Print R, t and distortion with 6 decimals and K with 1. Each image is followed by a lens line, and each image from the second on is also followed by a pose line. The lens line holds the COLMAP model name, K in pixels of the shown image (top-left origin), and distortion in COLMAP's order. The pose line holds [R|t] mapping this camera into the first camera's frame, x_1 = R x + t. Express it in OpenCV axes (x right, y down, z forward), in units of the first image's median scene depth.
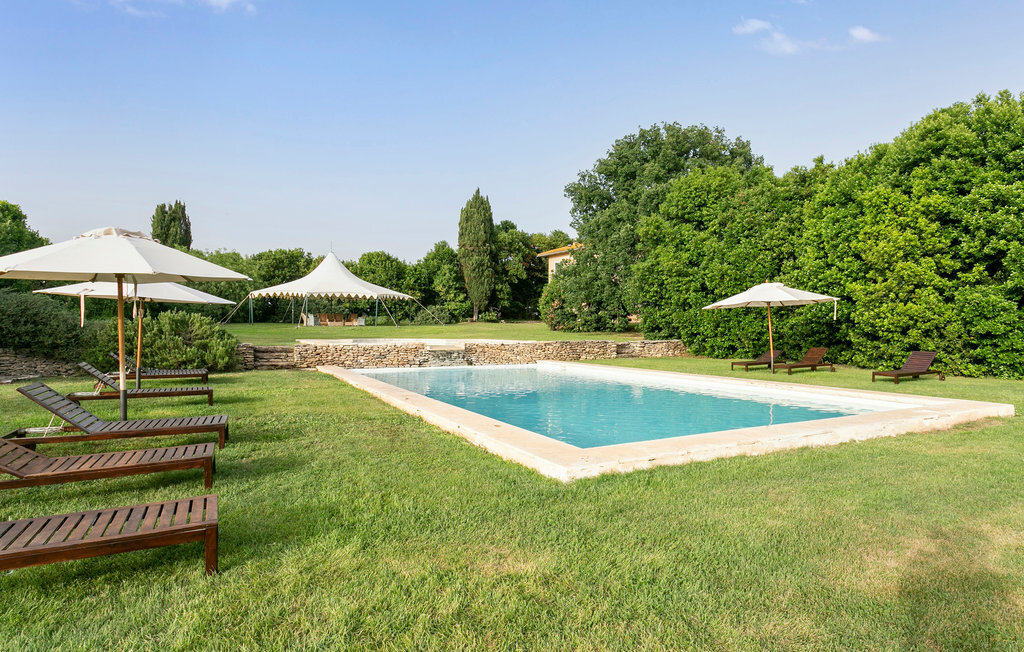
lens RADIAL K [[574.6, 0, 512.6], [0, 574.6, 327.6], [0, 0, 1]] dist [0.009410, 0.000433]
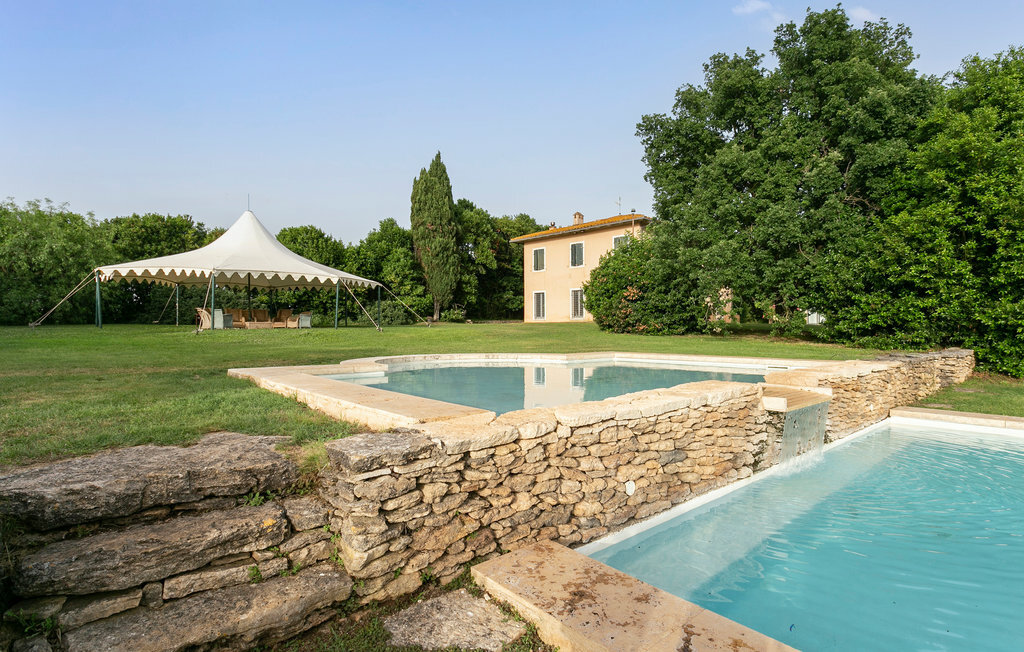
lens RADIAL K [[505.4, 0, 511.9], [0, 505.4, 323.5], [0, 0, 1]] dist [0.002559, 0.001241]
pose [[0.970326, -0.005085, 0.241748, -0.133789], [0.007231, 0.999942, -0.007990, -0.001671], [-0.241693, 0.009501, 0.970306, 0.311239]]
